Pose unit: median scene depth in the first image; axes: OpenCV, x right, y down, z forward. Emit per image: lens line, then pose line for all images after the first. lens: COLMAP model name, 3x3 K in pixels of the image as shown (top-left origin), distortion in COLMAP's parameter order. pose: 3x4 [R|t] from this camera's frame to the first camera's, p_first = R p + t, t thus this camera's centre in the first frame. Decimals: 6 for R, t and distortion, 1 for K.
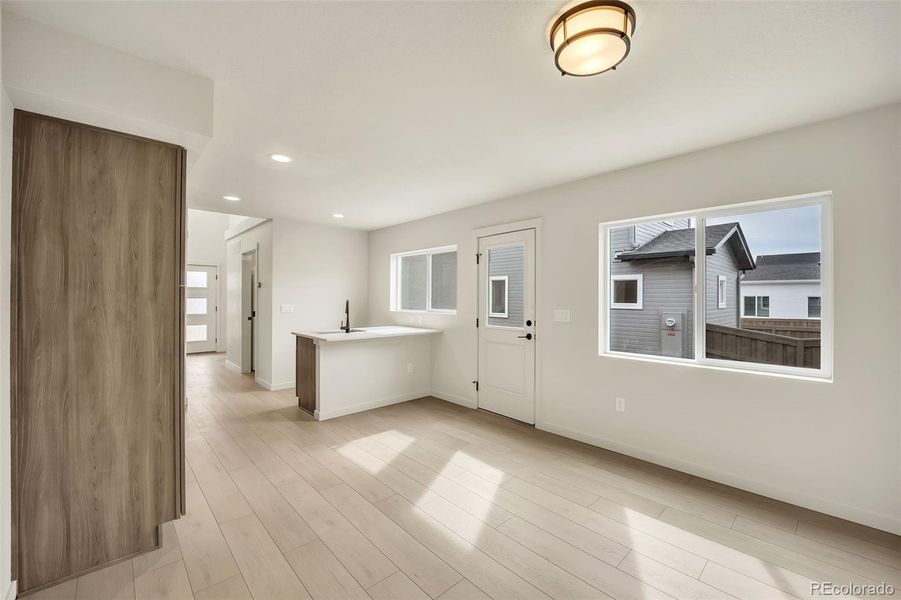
lens RADIAL K [[378.3, 0, 451.6], [0, 378.3, 290.9], [0, 0, 1]] dist [-0.025213, 0.000239]
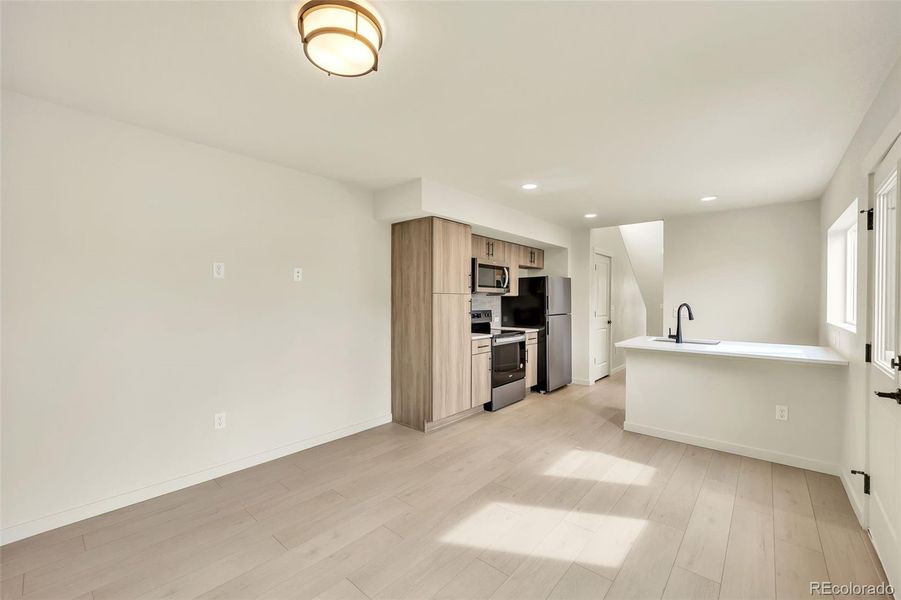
lens RADIAL K [[359.9, 0, 427.1], [0, 359.9, 297.5], [0, 0, 1]] dist [-0.023160, -0.000156]
pose [[0.066013, -0.003998, -0.997811, 1.052498], [0.015362, 0.999878, -0.002990, 0.011667], [0.997700, -0.015131, 0.066067, 0.905396]]
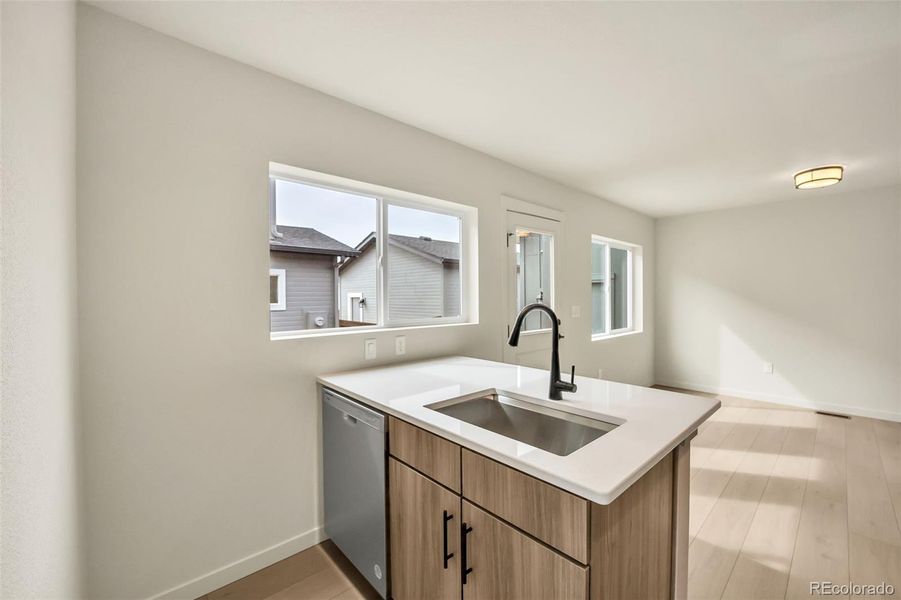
lens RADIAL K [[363.1, 0, 450.5], [0, 363.1, 300.0], [0, 0, 1]] dist [-0.025087, -0.000421]
pose [[0.002053, -0.012737, 0.999917, -1.366469], [-0.012809, 0.999837, 0.012763, 0.043554], [-0.999916, -0.012834, 0.001890, 2.493416]]
